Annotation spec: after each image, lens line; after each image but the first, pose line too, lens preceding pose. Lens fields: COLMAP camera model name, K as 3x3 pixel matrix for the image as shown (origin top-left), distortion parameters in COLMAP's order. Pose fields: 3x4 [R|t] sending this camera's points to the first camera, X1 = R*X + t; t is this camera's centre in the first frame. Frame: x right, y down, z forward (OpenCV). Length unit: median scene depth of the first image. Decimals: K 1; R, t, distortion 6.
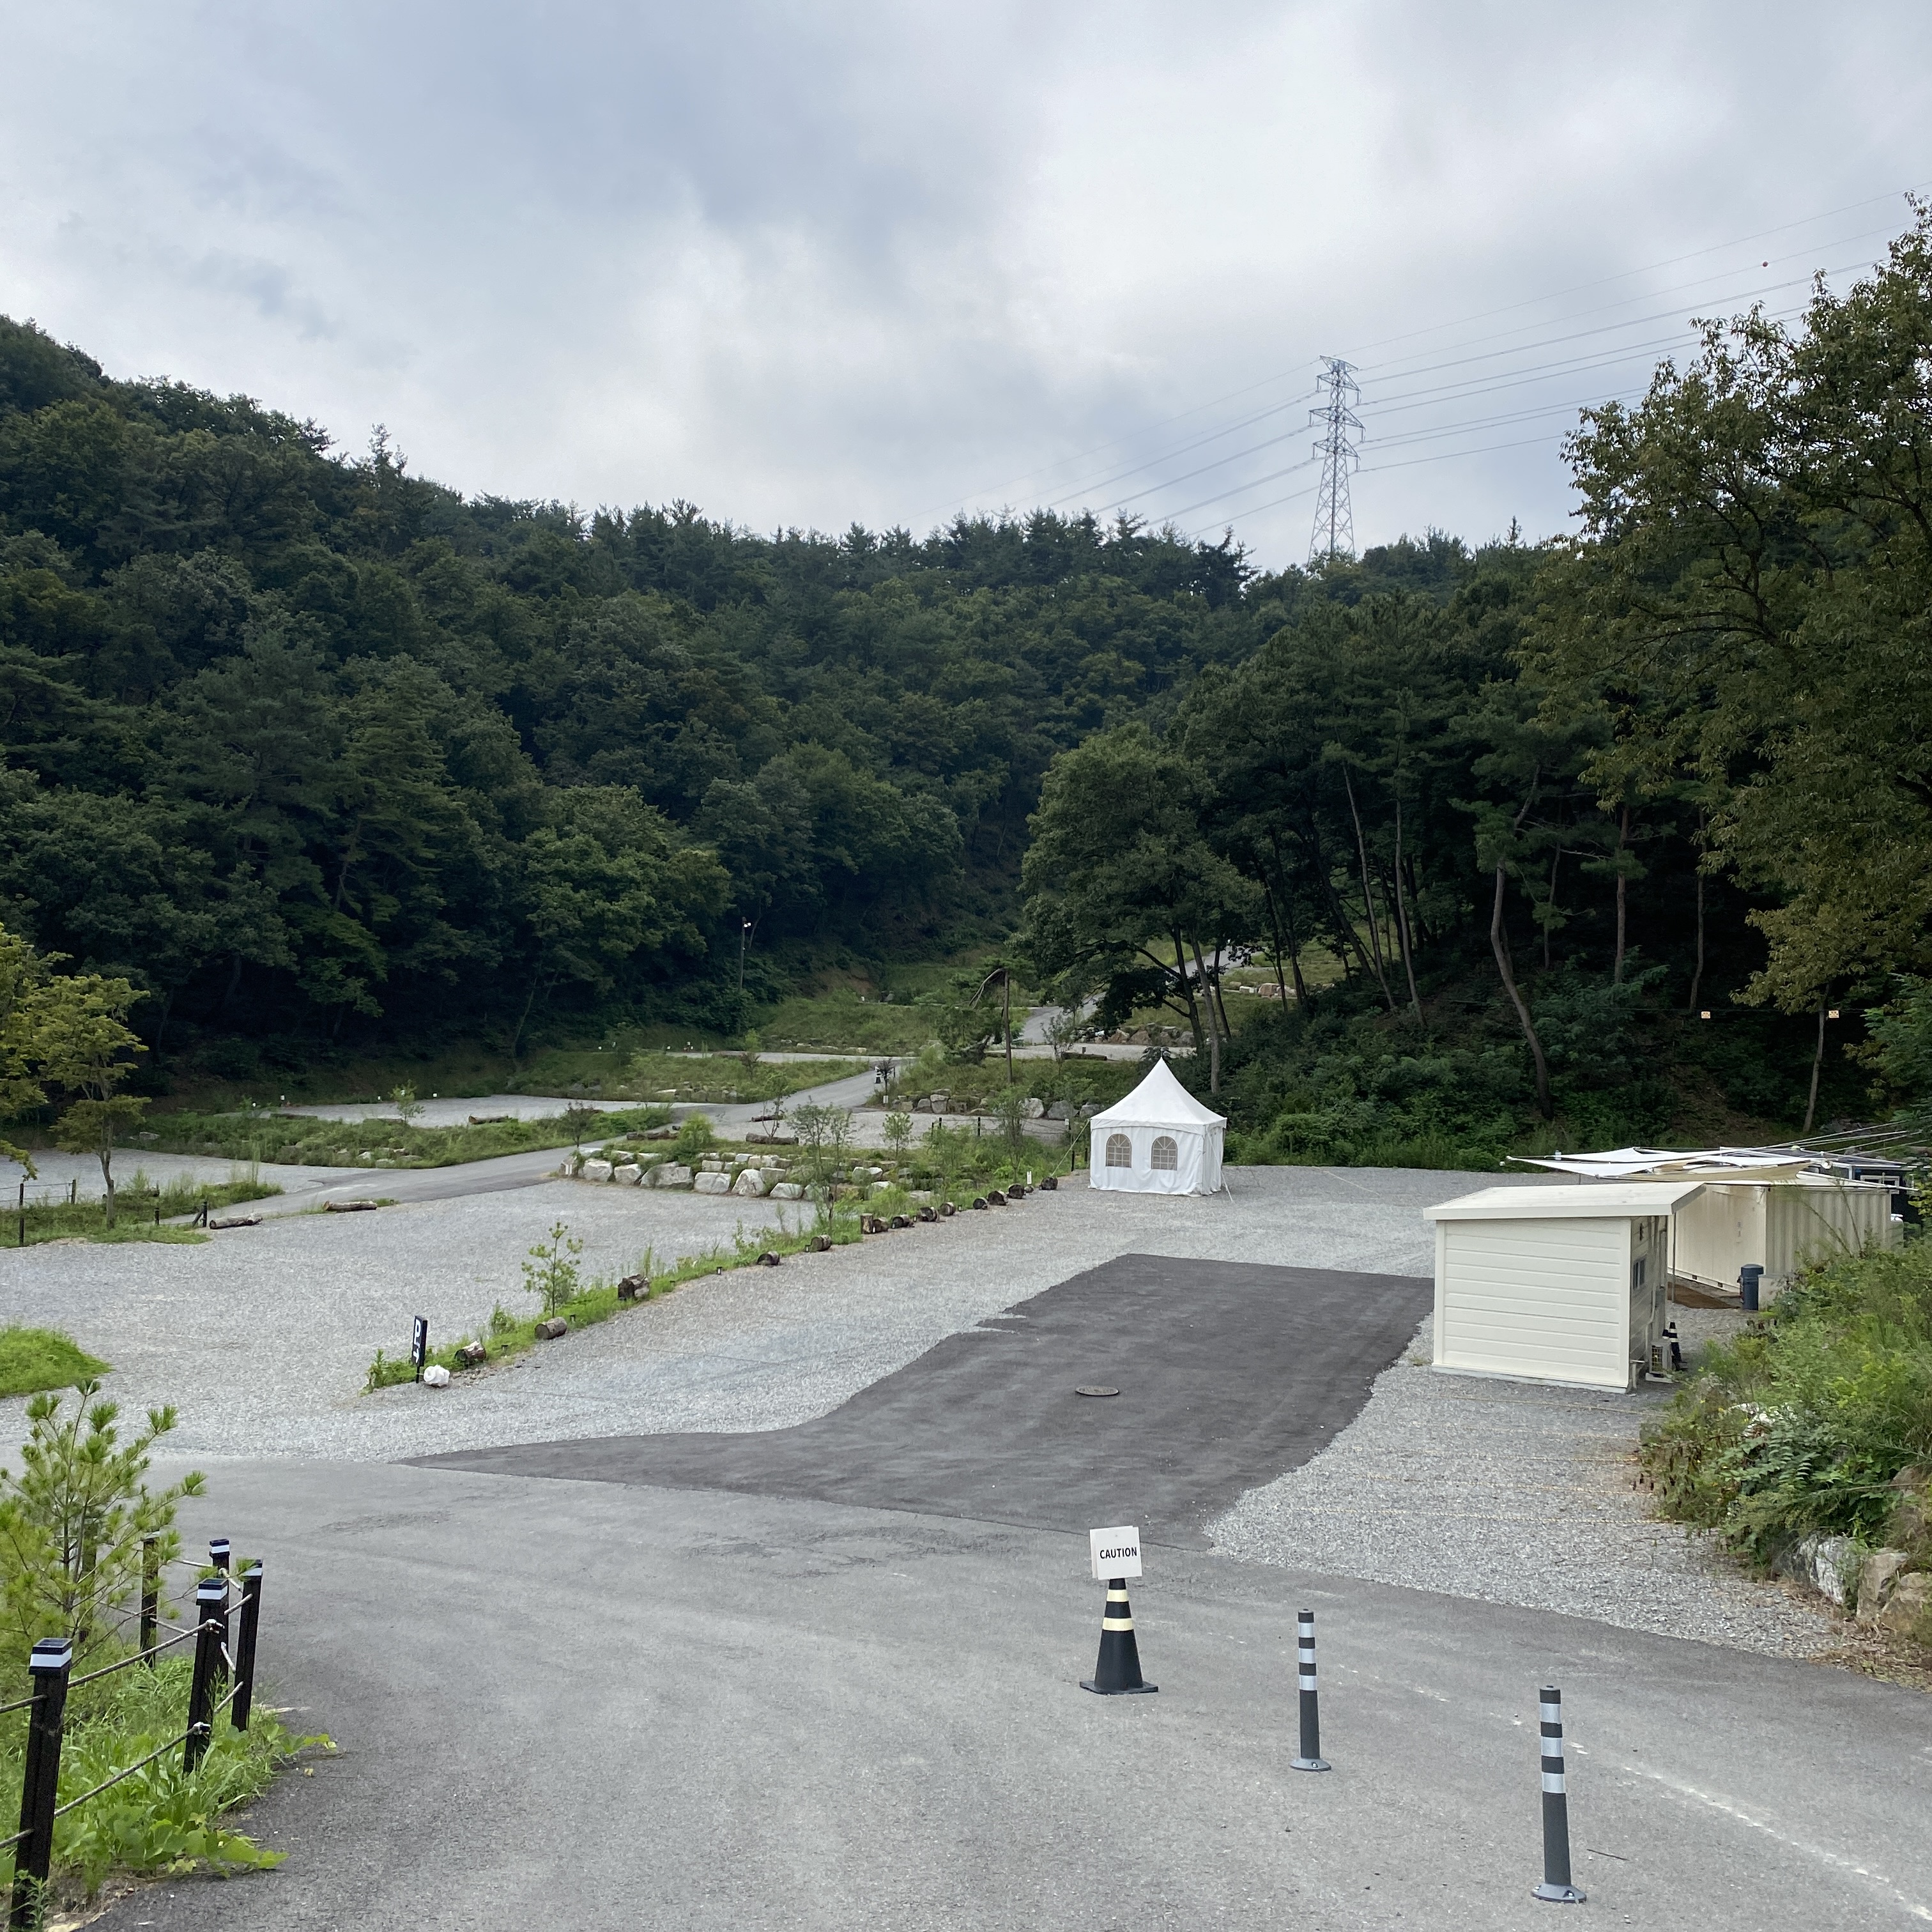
lens RADIAL K [[1948.0, 0, 971.2], [0, 1948.0, 962.5], [0, 0, 1]] dist [0.000847, 0.000000]
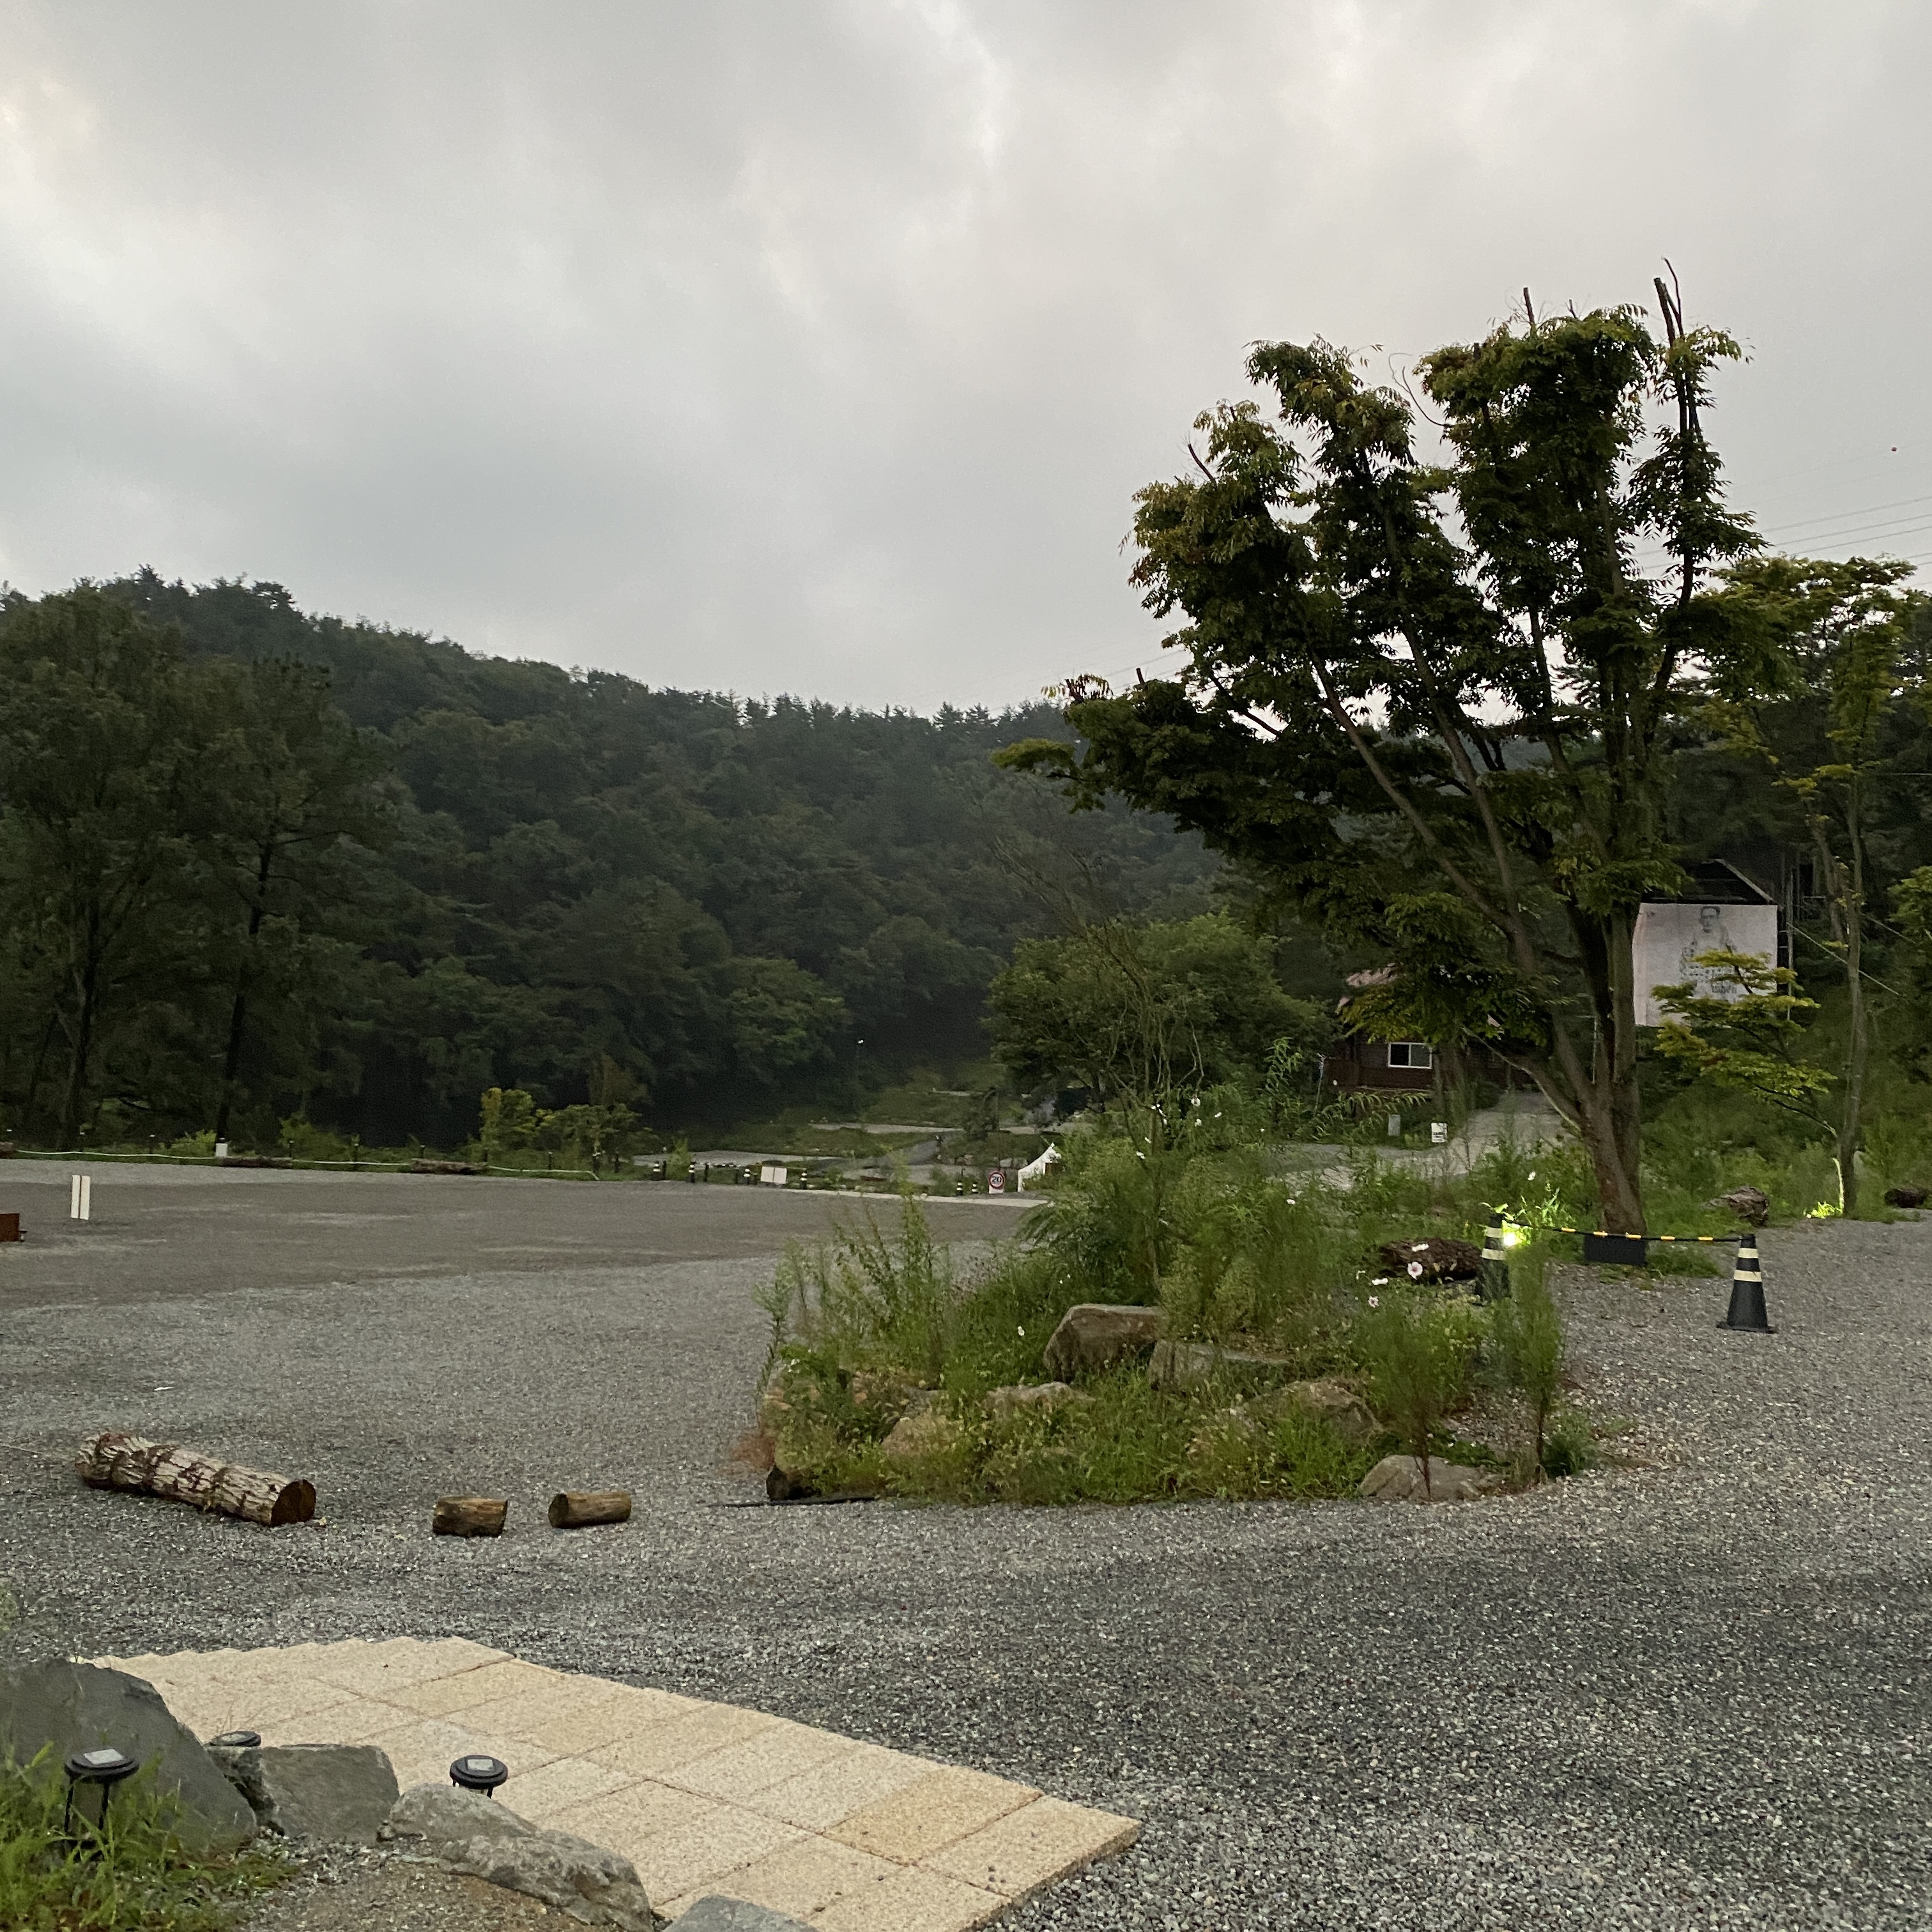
lens RADIAL K [[1948.0, 0, 961.5], [0, 1948.0, 967.5], [0, 0, 1]] dist [0.000847, 0.000000]
pose [[0.998056, 0.006530, -0.061983, 0.065961], [-0.007637, 0.999815, -0.017653, -0.054048], [0.061856, 0.018093, 0.997921, -0.588963]]
